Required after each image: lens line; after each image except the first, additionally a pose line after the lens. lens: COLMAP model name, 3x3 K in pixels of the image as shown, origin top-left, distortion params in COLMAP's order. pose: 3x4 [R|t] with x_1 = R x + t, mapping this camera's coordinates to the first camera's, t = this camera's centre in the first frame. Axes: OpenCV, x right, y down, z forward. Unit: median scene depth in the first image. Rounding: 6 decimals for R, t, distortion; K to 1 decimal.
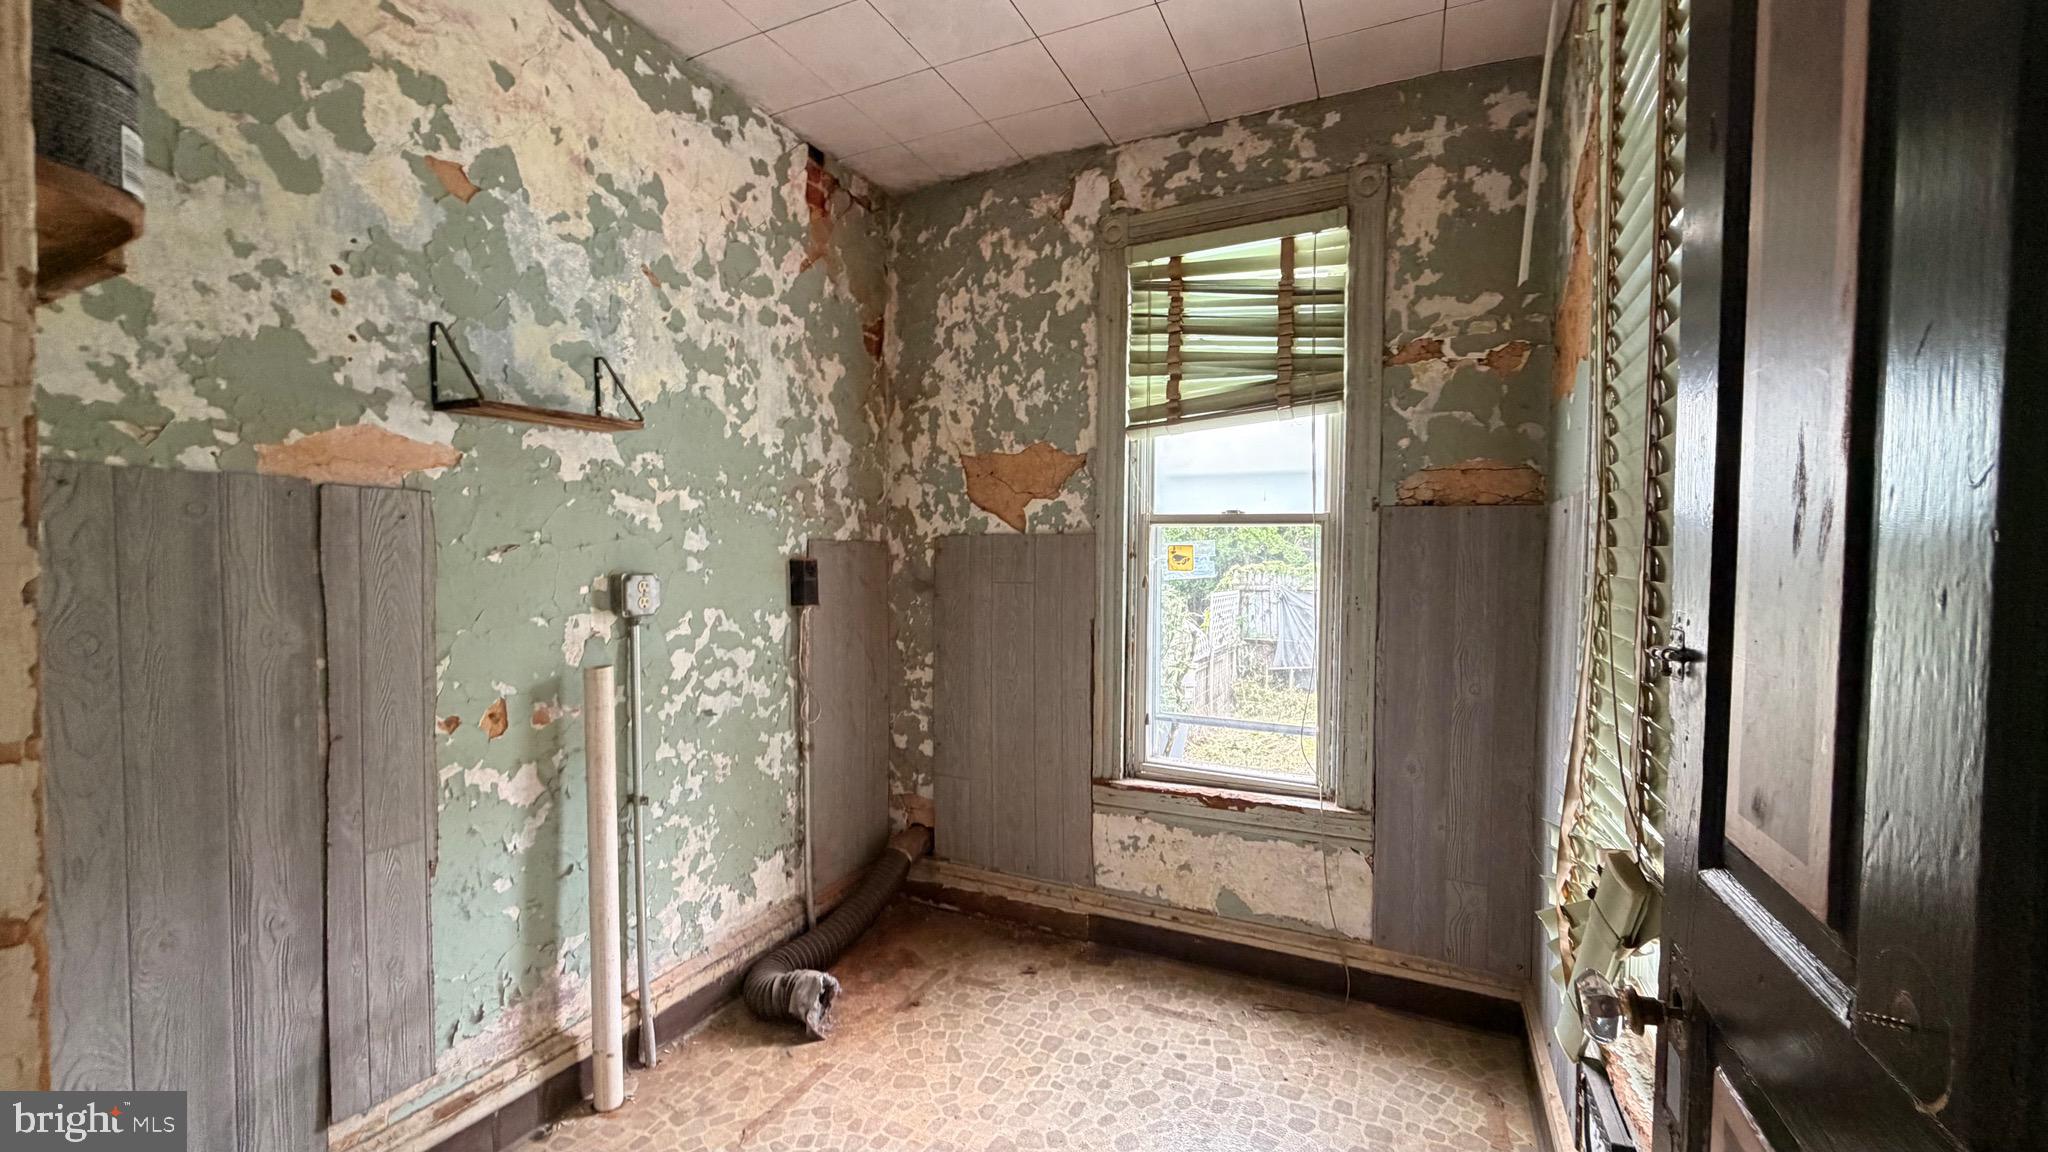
lens RADIAL K [[816.7, 0, 1025.3], [0, 816.7, 581.3], [0, 0, 1]] dist [-0.000184, -0.000358]
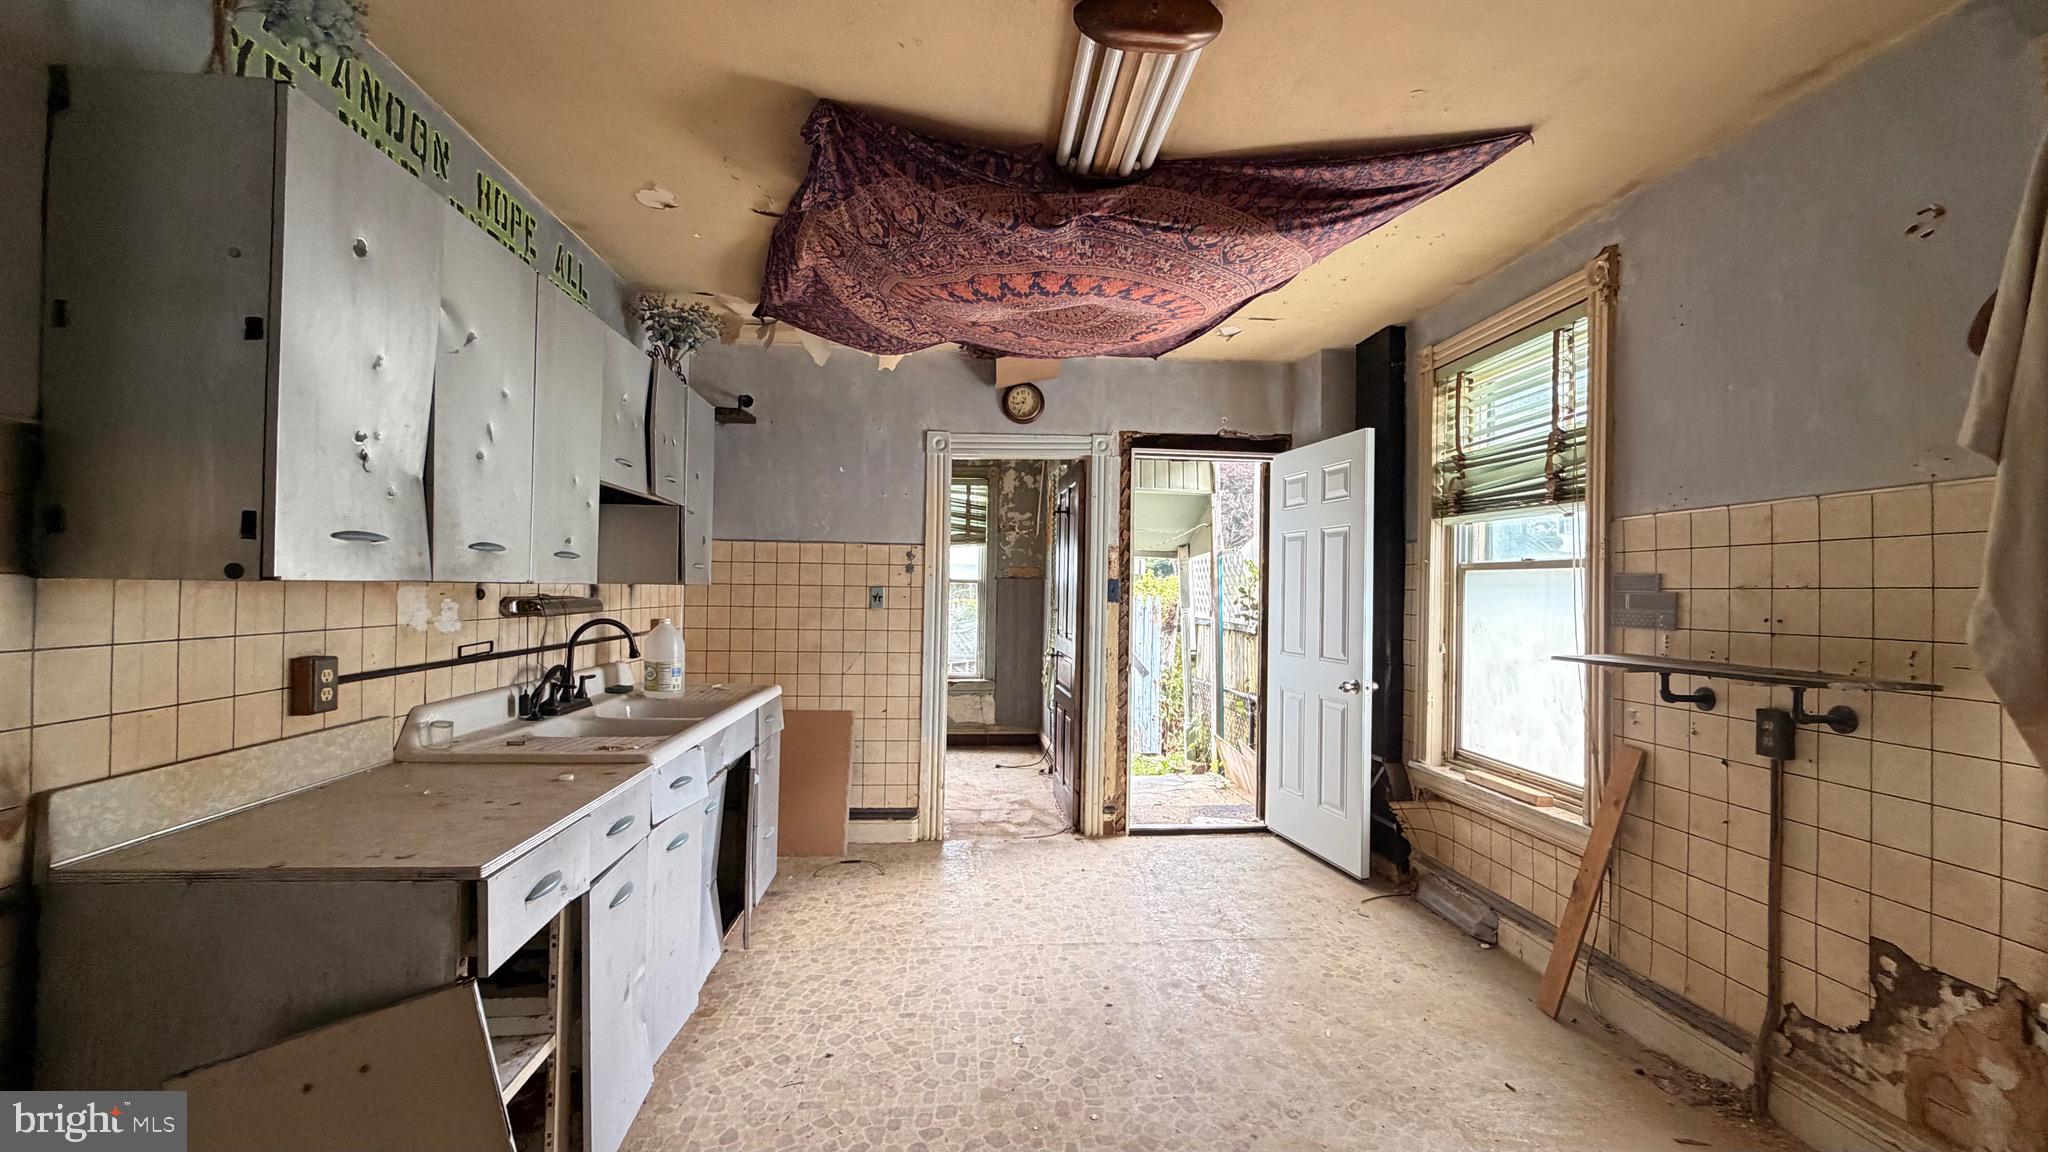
lens RADIAL K [[816.7, 0, 1018.8], [0, 816.7, 581.7], [0, 0, 1]] dist [-0.000184, -0.000358]
pose [[0.865358, 0.011227, 0.501028, -0.870760], [0.006832, 0.999392, -0.034193, 0.021961], [-0.501107, 0.033012, 0.864755, -1.424602]]
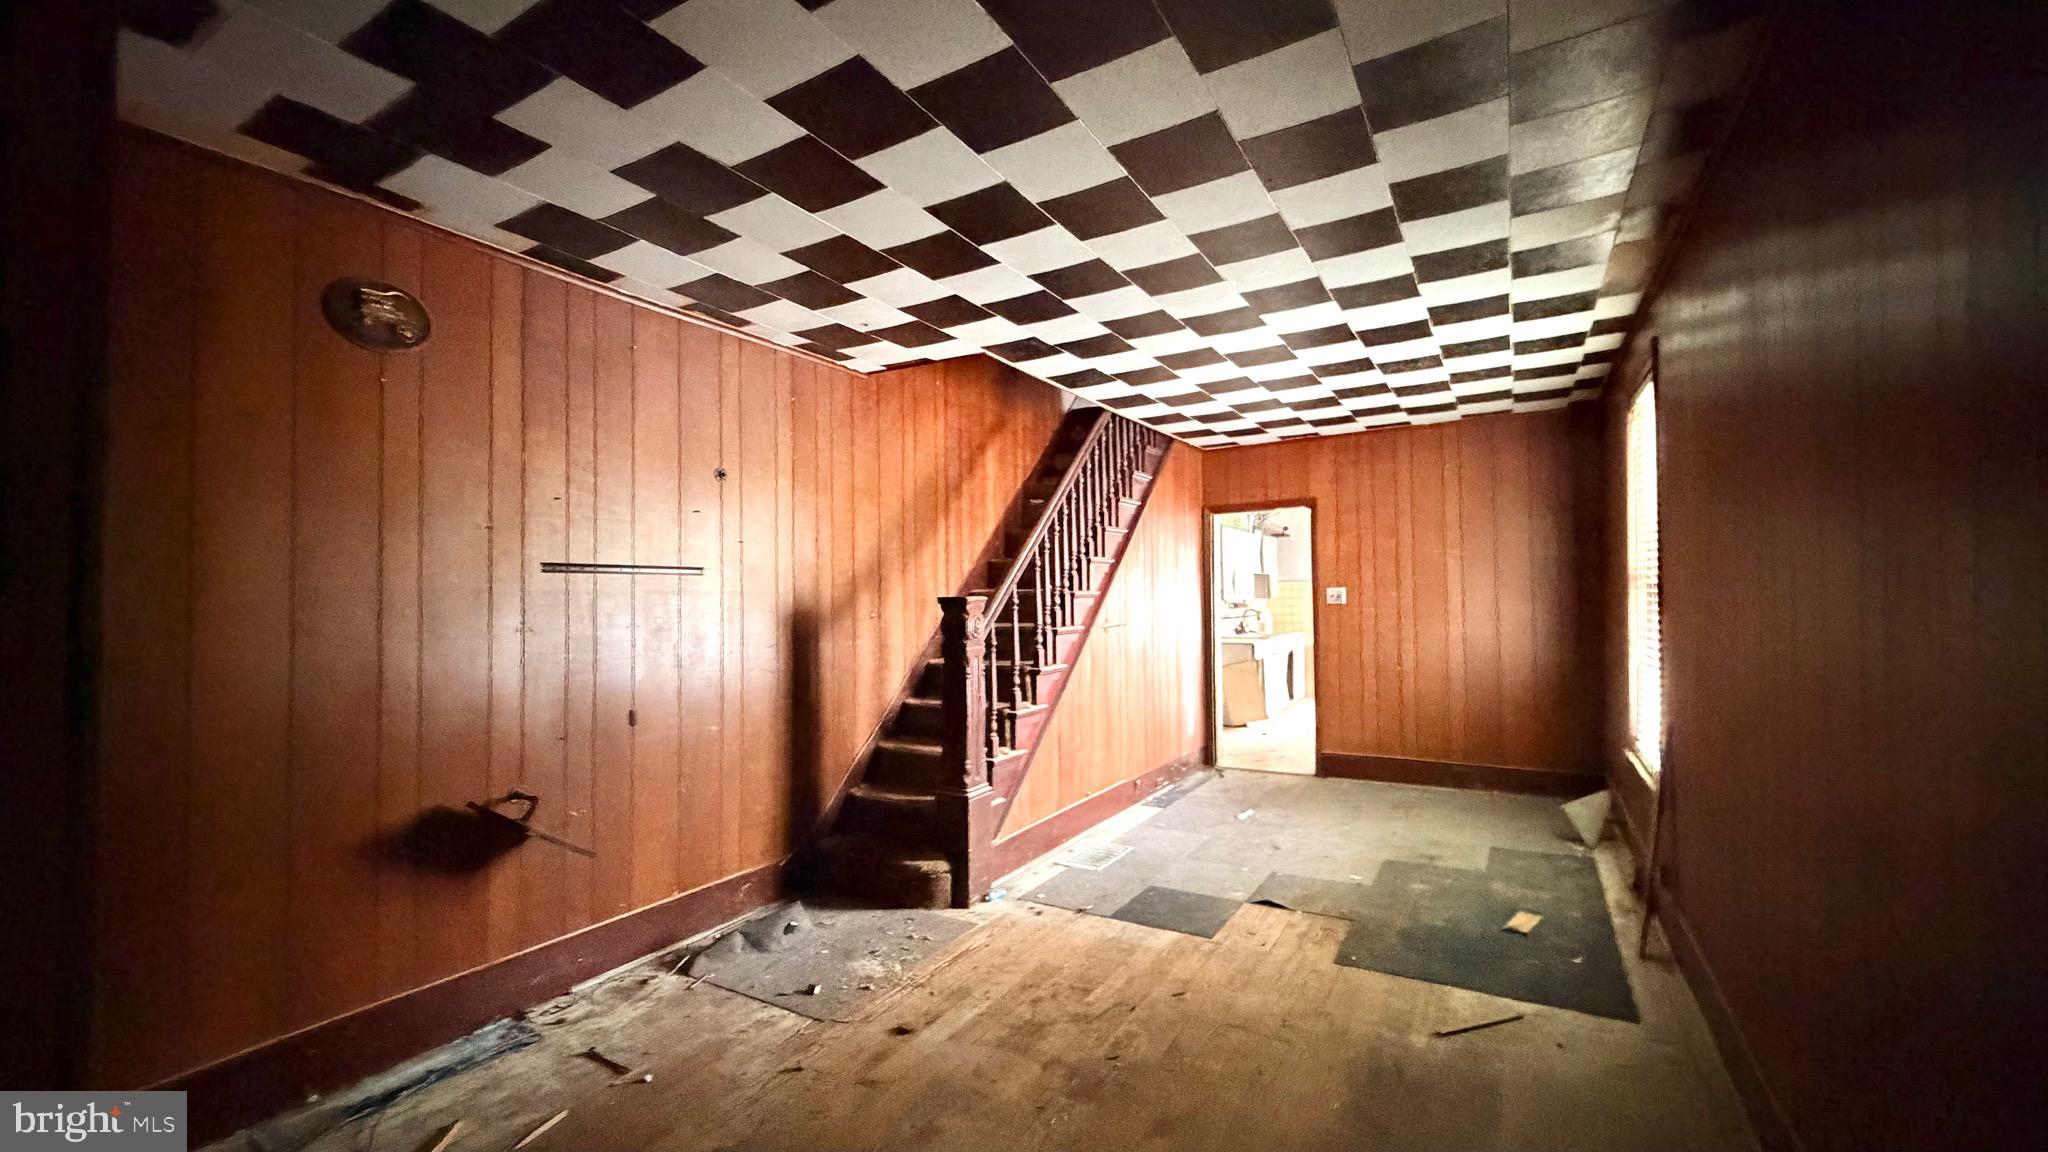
lens RADIAL K [[816.7, 0, 1025.2], [0, 816.7, 576.1], [0, 0, 1]] dist [-0.000184, -0.000358]
pose [[0.995373, -0.027001, -0.092216, -1.483608], [0.021268, 0.997812, -0.062599, 0.092157], [0.093704, 0.060348, 0.993769, -4.057113]]
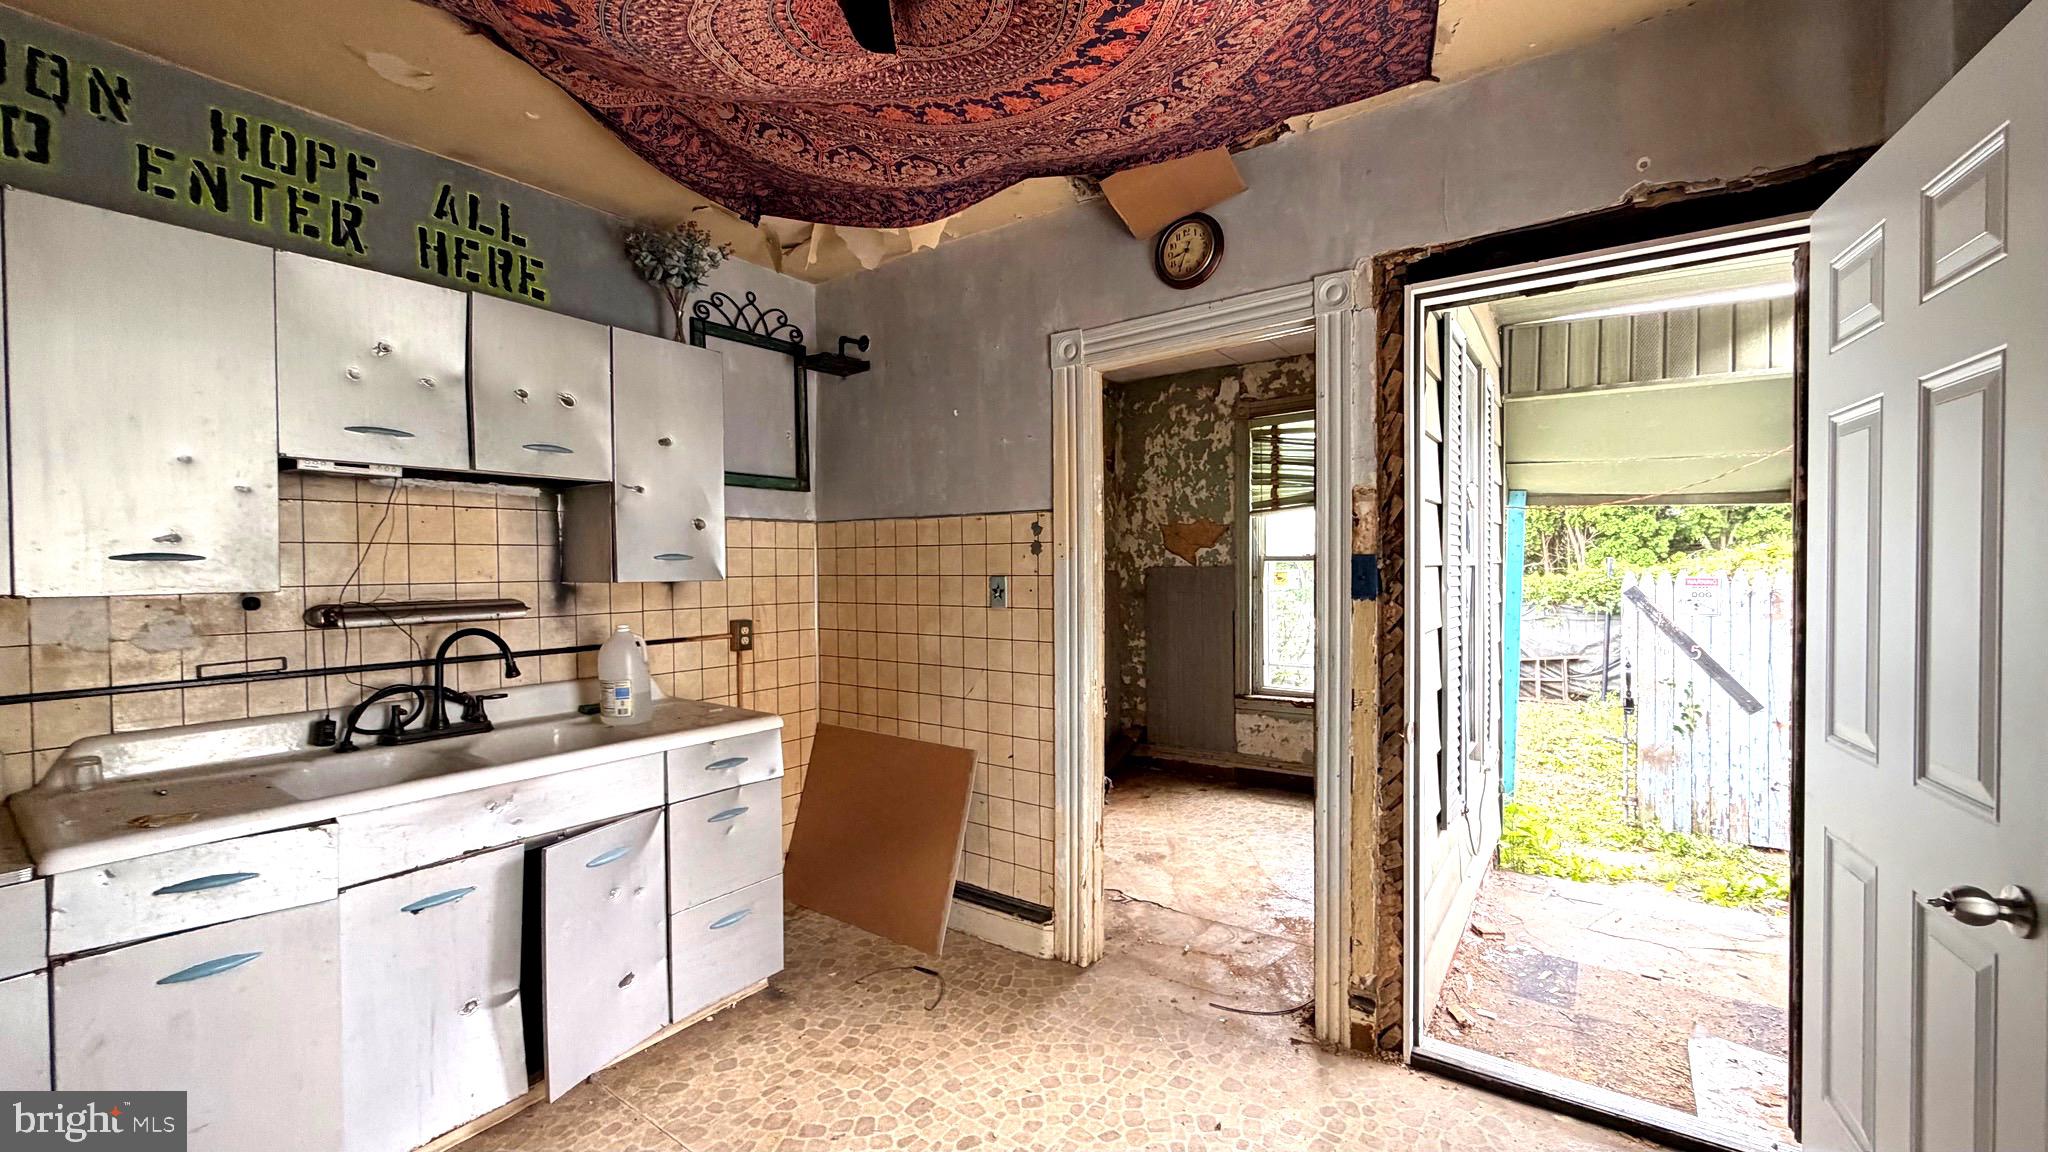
lens RADIAL K [[816.7, 0, 1016.9], [0, 816.7, 580.1], [0, 0, 1]] dist [-0.000184, -0.000358]
pose [[0.983169, -0.012764, -0.182253, -0.067255], [0.010213, 0.999836, -0.014927, -0.002818], [0.182414, 0.012815, 0.983138, -0.973938]]
